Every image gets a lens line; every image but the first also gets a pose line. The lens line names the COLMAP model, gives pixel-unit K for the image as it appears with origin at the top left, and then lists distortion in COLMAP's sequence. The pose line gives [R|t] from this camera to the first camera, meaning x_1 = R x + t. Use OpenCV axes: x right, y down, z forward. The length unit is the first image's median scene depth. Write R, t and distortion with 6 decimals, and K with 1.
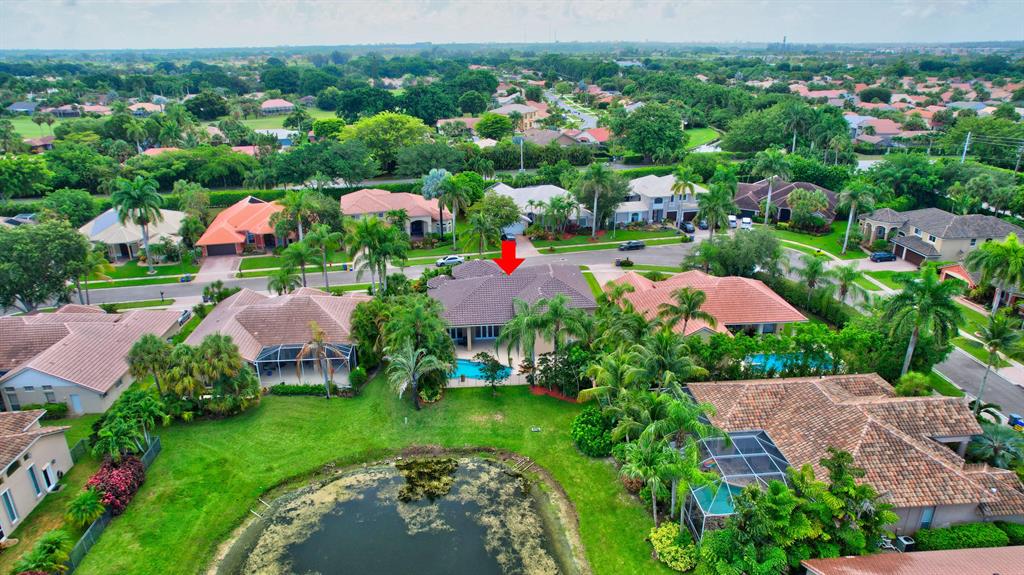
lens RADIAL K [[651.0, 0, 512.0], [0, 651.0, 287.5], [0, 0, 1]] dist [-0.073938, 0.064275]
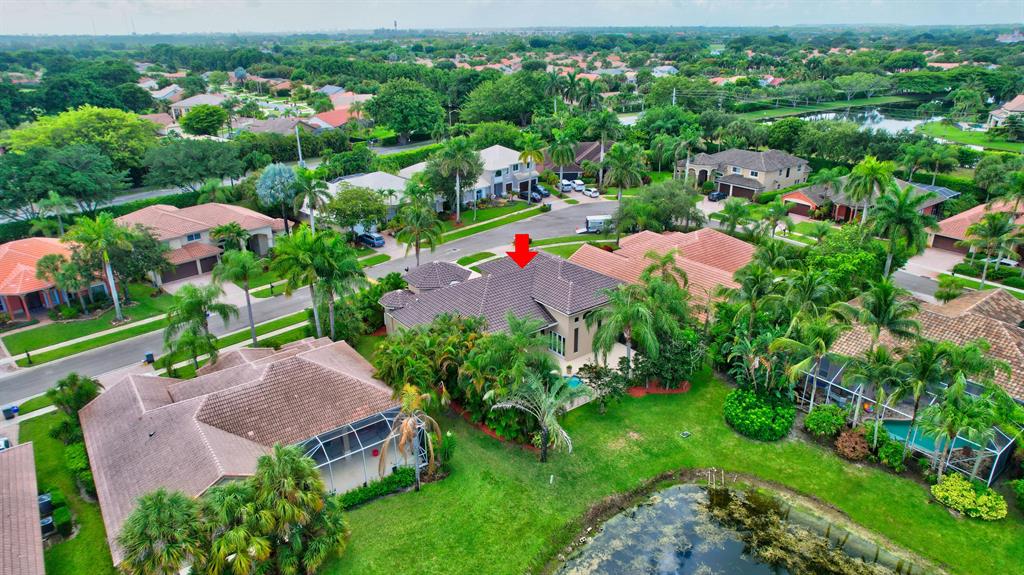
lens RADIAL K [[651.0, 0, 512.0], [0, 651.0, 287.5], [0, 0, 1]] dist [-0.073938, 0.064275]
pose [[0.842512, -0.202827, 0.499034, -0.277172], [0.194903, 0.978419, 0.068617, -0.035634], [-0.502182, 0.039452, 0.863861, 0.199599]]
